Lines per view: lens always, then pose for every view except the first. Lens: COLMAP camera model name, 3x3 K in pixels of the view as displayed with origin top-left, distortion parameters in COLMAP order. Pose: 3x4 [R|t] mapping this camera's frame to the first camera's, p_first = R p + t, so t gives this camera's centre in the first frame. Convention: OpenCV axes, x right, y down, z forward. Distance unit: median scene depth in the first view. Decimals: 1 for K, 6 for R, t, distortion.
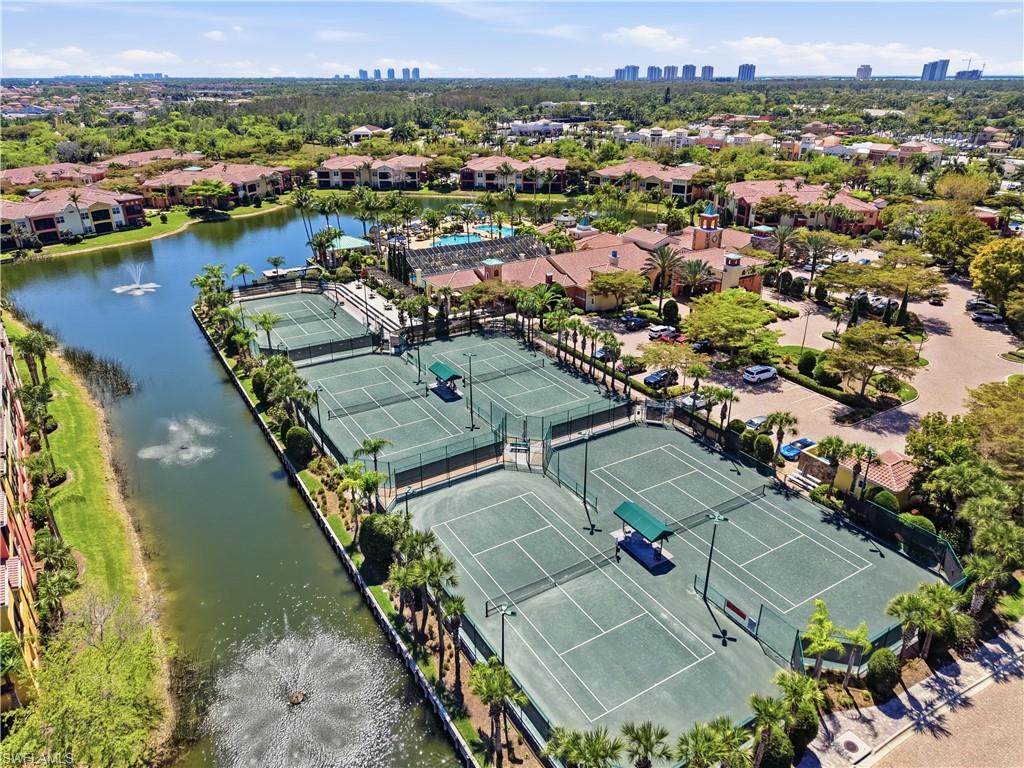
lens RADIAL K [[683.8, 0, 511.5], [0, 683.8, 383.6], [0, 0, 1]] dist [0.018567, -0.012954]
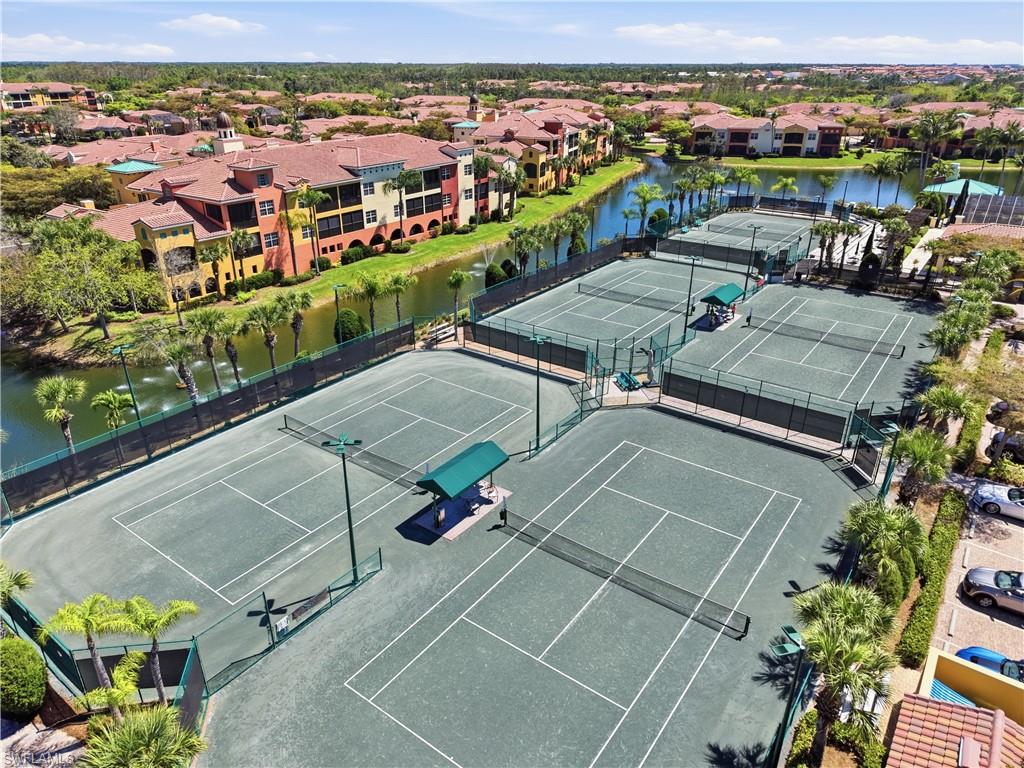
lens RADIAL K [[683.8, 0, 510.7], [0, 683.8, 384.6], [0, 0, 1]] dist [0.018567, -0.012954]
pose [[0.375144, 0.391528, -0.840222, 0.412212], [-0.377247, 0.892448, 0.247430, -0.023934], [0.846730, 0.224149, 0.482499, 0.416076]]
